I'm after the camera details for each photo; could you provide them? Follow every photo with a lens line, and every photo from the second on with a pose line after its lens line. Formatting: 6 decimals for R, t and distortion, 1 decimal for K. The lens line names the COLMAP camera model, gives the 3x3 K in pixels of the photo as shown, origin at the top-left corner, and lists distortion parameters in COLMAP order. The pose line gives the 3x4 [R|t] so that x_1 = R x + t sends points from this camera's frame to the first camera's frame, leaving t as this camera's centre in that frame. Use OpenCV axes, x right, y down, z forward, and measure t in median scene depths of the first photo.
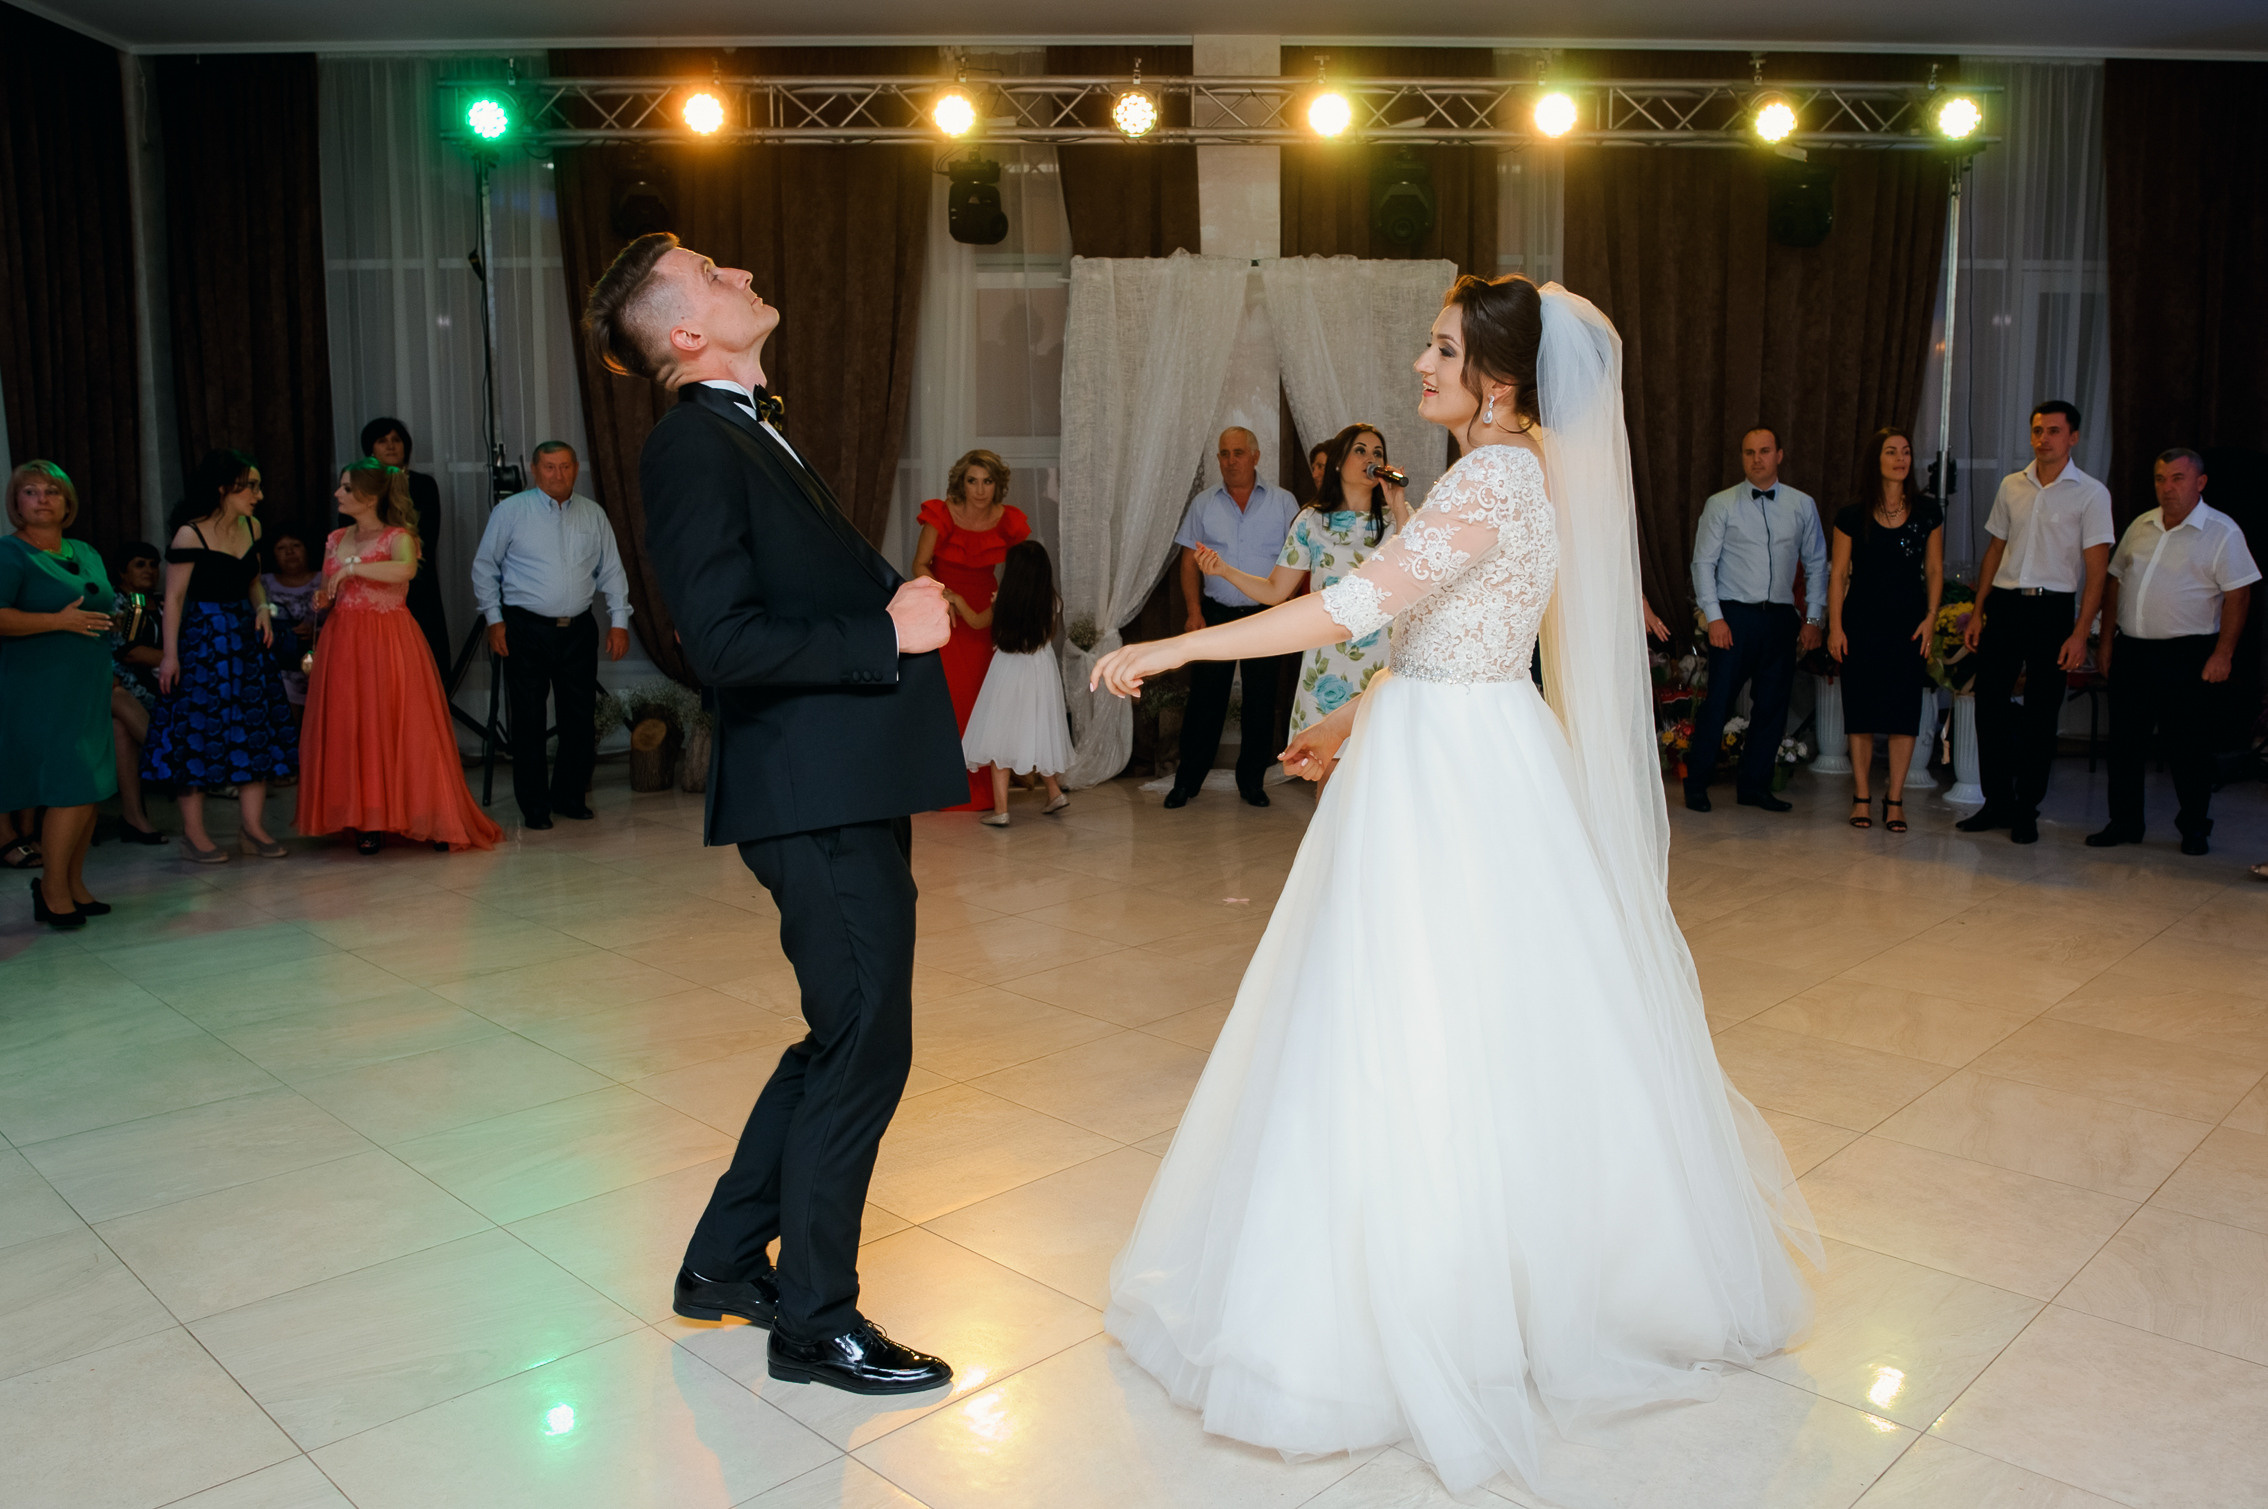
lens RADIAL K [[1674.0, 0, 1133.1], [0, 1674.0, 686.8], [0, 0, 1]] dist [-0.047794, 0.005665]
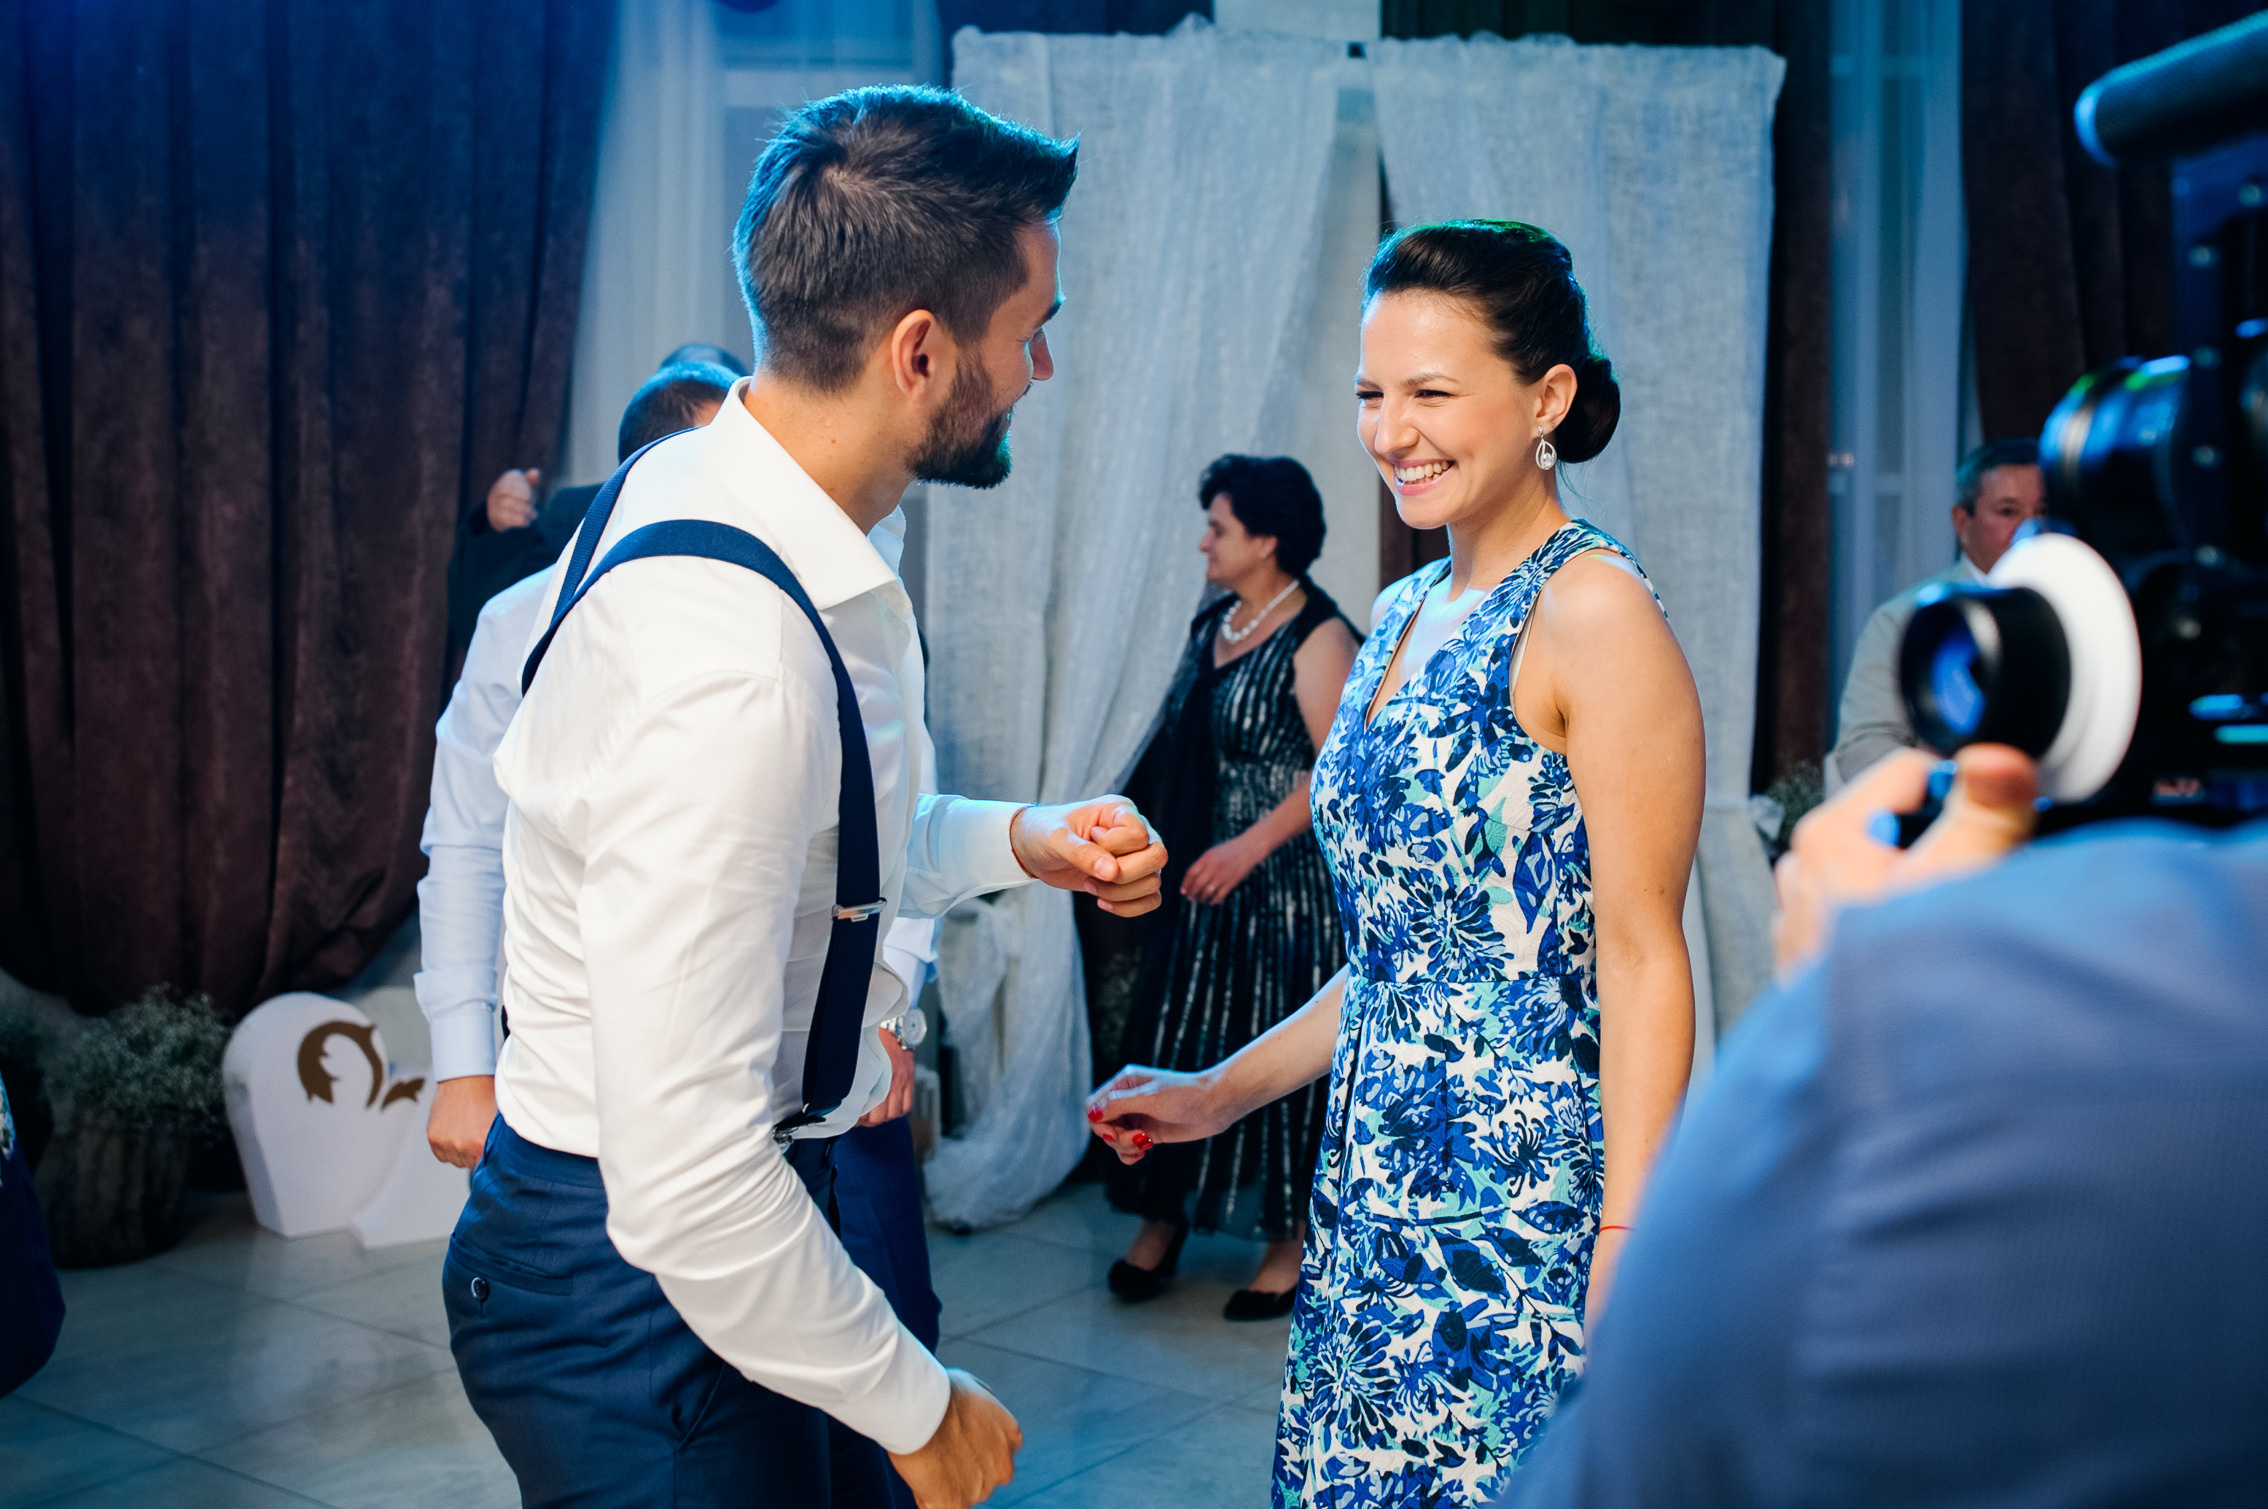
lens RADIAL K [[2720.5, 0, 1131.9], [0, 2720.5, 703.8], [0, 0, 1]] dist [0.013493, 0.023786]
pose [[0.992896, -0.010572, 0.118512, -0.077263], [0.016937, 0.998460, -0.052831, -0.035891], [-0.117771, 0.054463, 0.991546, 0.272571]]
